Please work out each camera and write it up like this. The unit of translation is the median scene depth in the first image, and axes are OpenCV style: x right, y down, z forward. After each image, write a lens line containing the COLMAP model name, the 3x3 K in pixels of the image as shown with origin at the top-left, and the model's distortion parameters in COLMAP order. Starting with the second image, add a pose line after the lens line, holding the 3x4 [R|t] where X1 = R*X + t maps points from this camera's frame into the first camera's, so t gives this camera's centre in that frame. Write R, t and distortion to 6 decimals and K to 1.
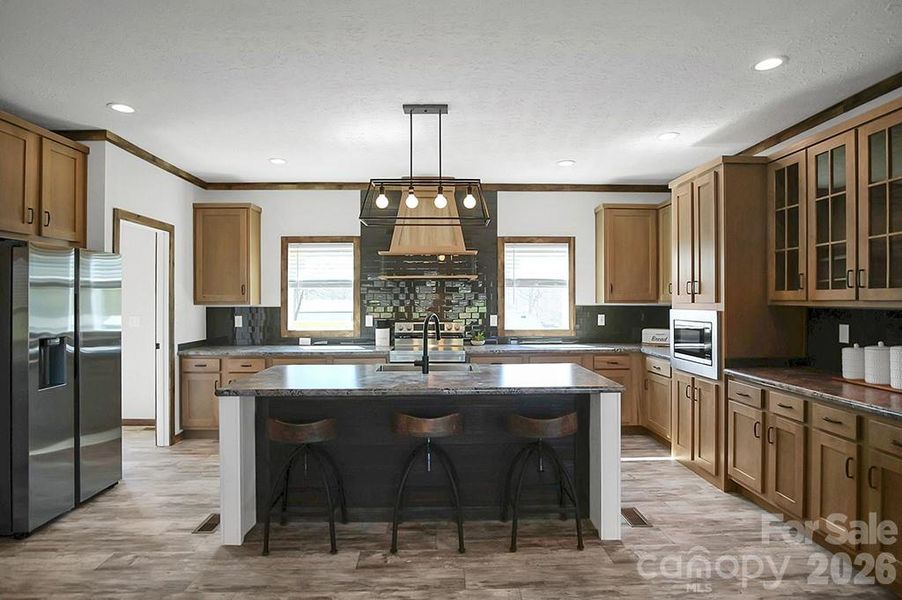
lens RADIAL K [[503.1, 0, 441.3], [0, 503.1, 301.0], [0, 0, 1]] dist [-0.032068, 0.007905]
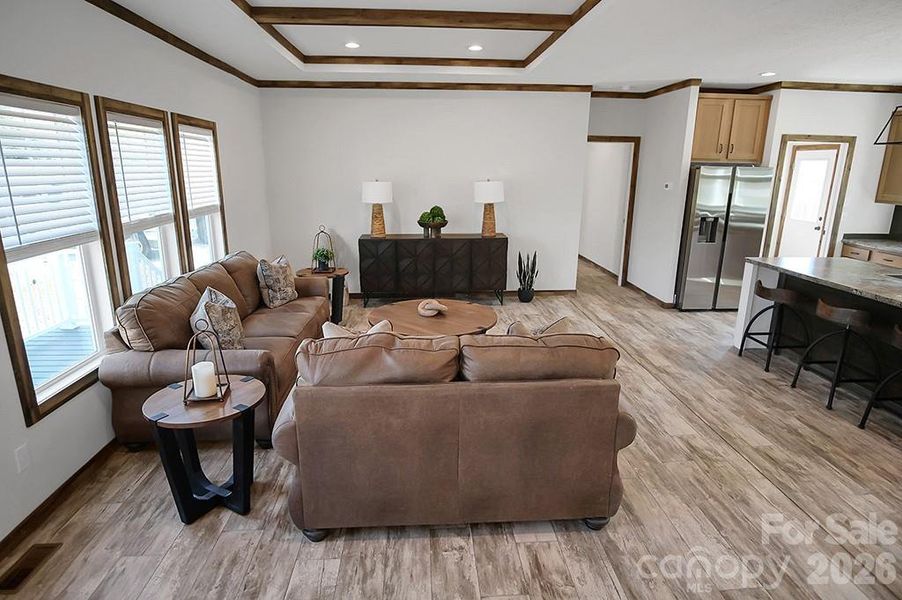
lens RADIAL K [[503.1, 0, 454.8], [0, 503.1, 296.6], [0, 0, 1]] dist [-0.032068, 0.007905]
pose [[0.048563, 0.256048, -0.965443, 0.713489], [-0.014082, 0.966663, 0.255664, -0.070053], [0.998721, 0.001180, 0.050549, -0.045756]]
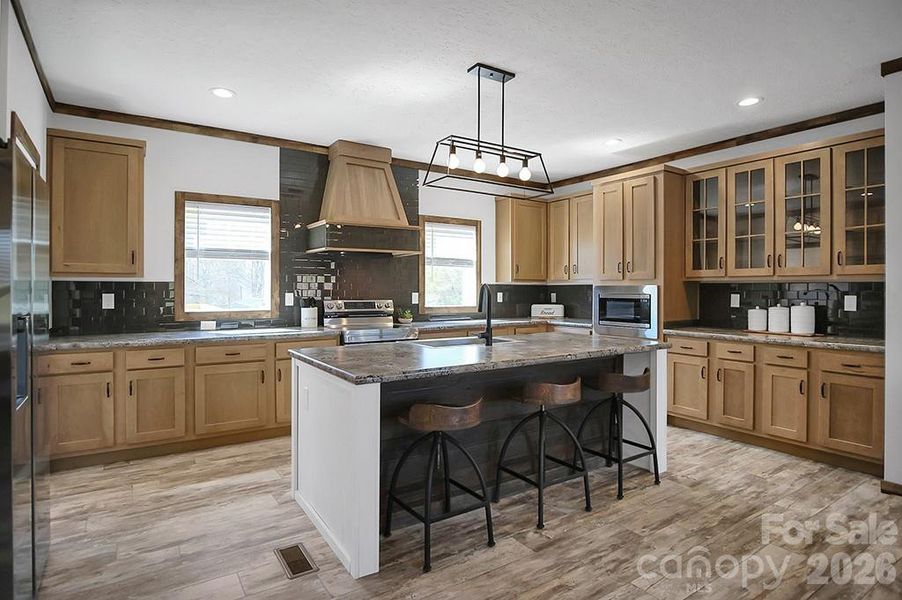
lens RADIAL K [[503.1, 0, 422.4], [0, 503.1, 283.4], [0, 0, 1]] dist [-0.032068, 0.007905]
pose [[0.847869, 0.011009, 0.530091, -0.484863], [-0.003983, 0.999888, -0.014394, 0.027836], [-0.530191, 0.010092, 0.847818, 0.177523]]
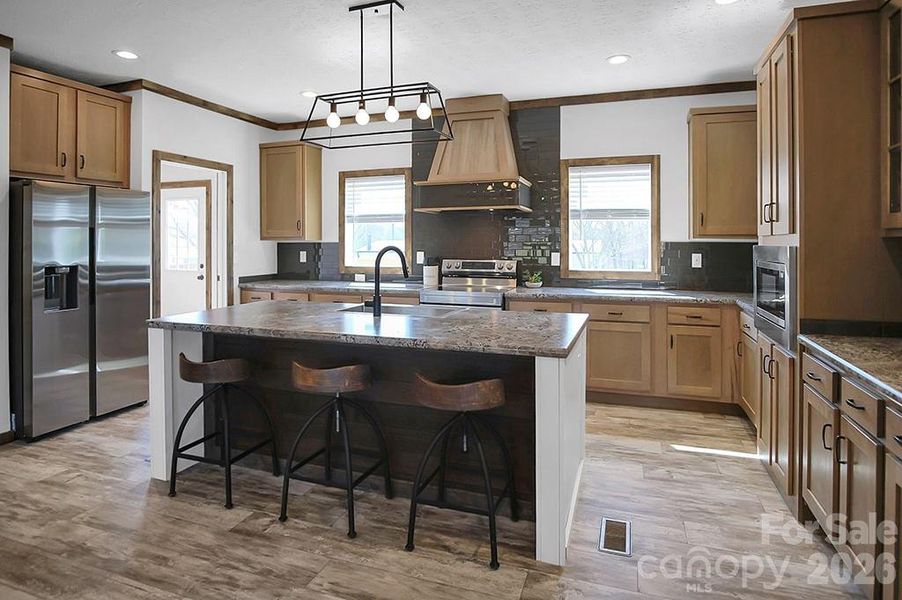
lens RADIAL K [[503.1, 0, 445.0], [0, 503.1, 241.8], [0, 0, 1]] dist [-0.032068, 0.007905]
pose [[0.933391, 0.001268, -0.358858, 0.281520], [-0.000912, 0.999999, 0.001160, 0.010701], [0.358859, -0.000755, 0.933392, 0.174116]]
